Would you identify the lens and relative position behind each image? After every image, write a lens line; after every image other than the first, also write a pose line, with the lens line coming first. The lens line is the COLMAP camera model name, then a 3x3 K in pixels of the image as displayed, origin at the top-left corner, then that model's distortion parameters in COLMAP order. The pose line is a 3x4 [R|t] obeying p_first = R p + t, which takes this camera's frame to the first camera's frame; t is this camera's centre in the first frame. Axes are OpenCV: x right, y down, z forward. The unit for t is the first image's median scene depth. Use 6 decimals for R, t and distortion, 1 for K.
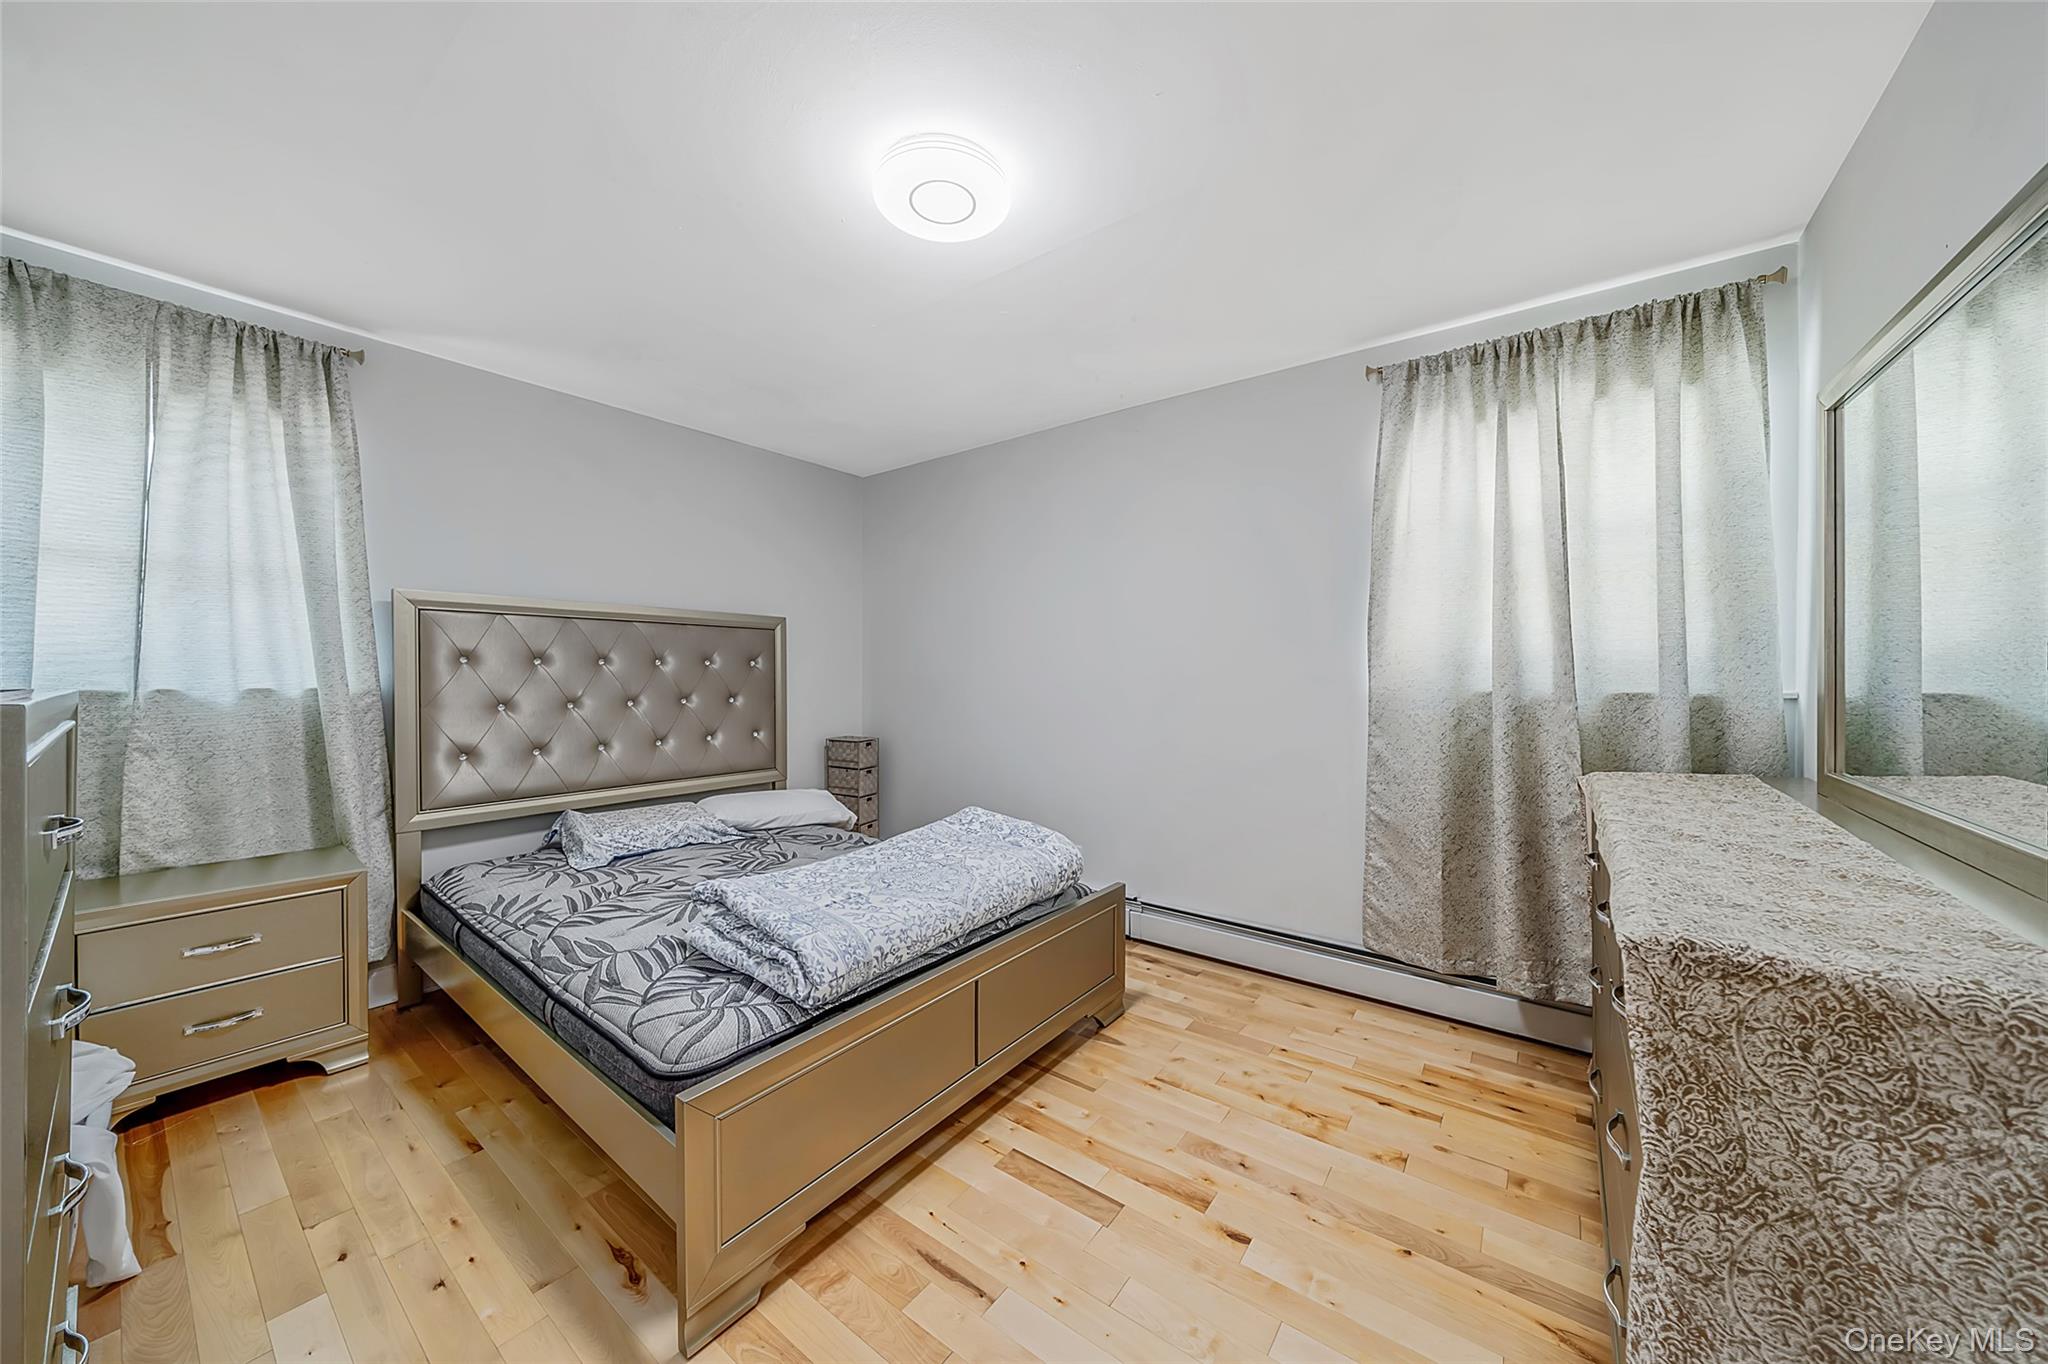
lens RADIAL K [[691.8, 0, 1033.1], [0, 691.8, 666.9], [0, 0, 1]] dist [0.000209, 0.000041]
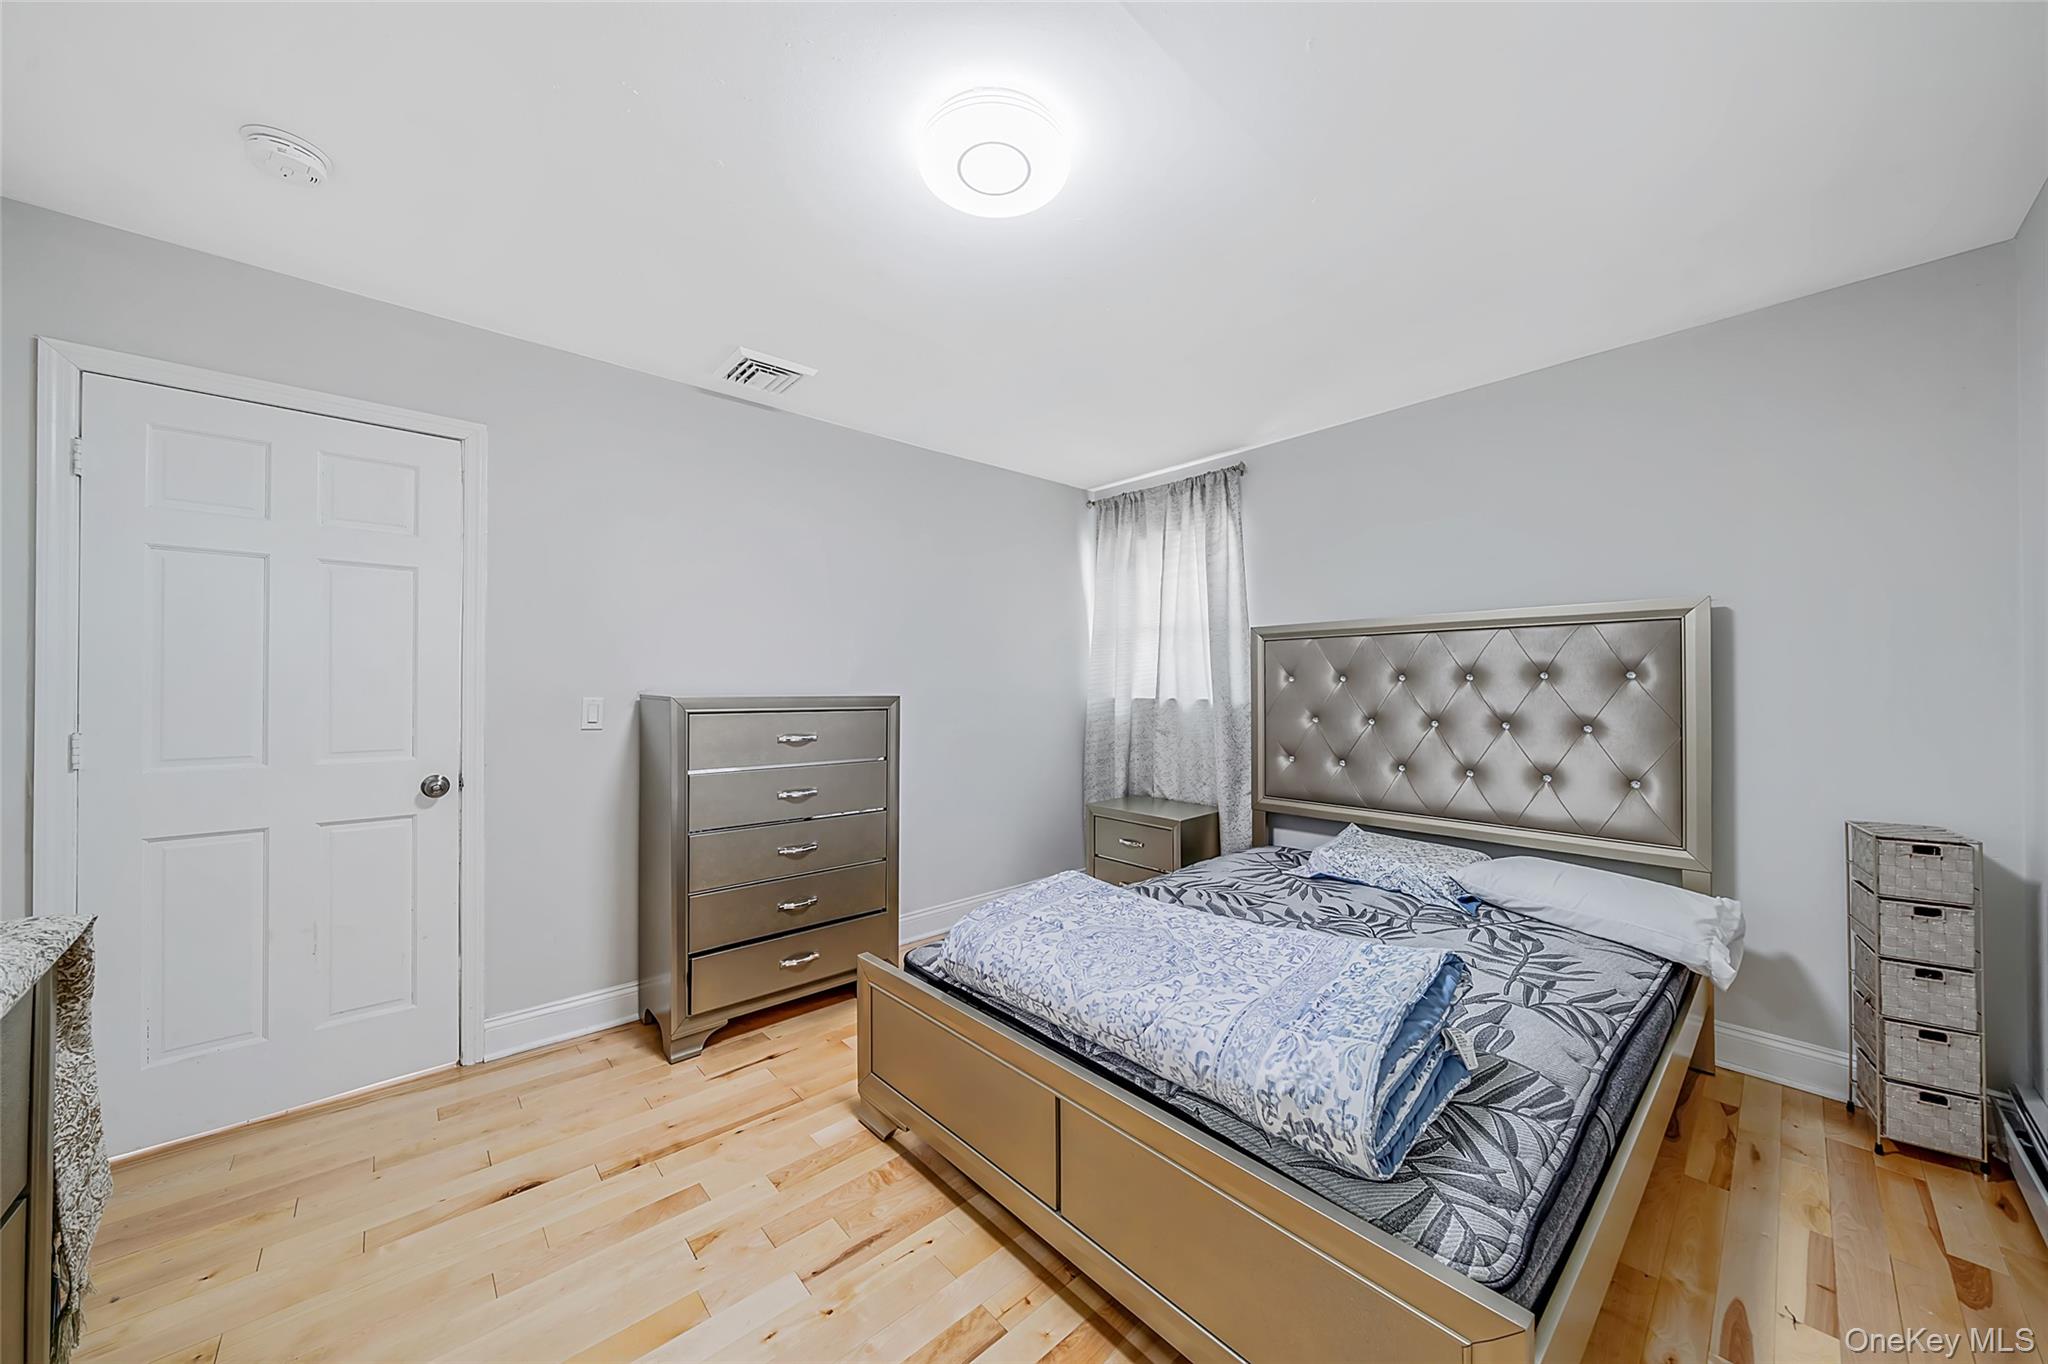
lens RADIAL K [[715.4, 0, 1024.0], [0, 715.4, 682.0], [0, 0, 1]] dist [-0.007801, 0.000242]
pose [[-0.198700, -0.011649, -0.979991, 0.657492], [0.009822, 0.999855, -0.013876, 0.013961], [0.980011, -0.012383, -0.198557, 1.075382]]
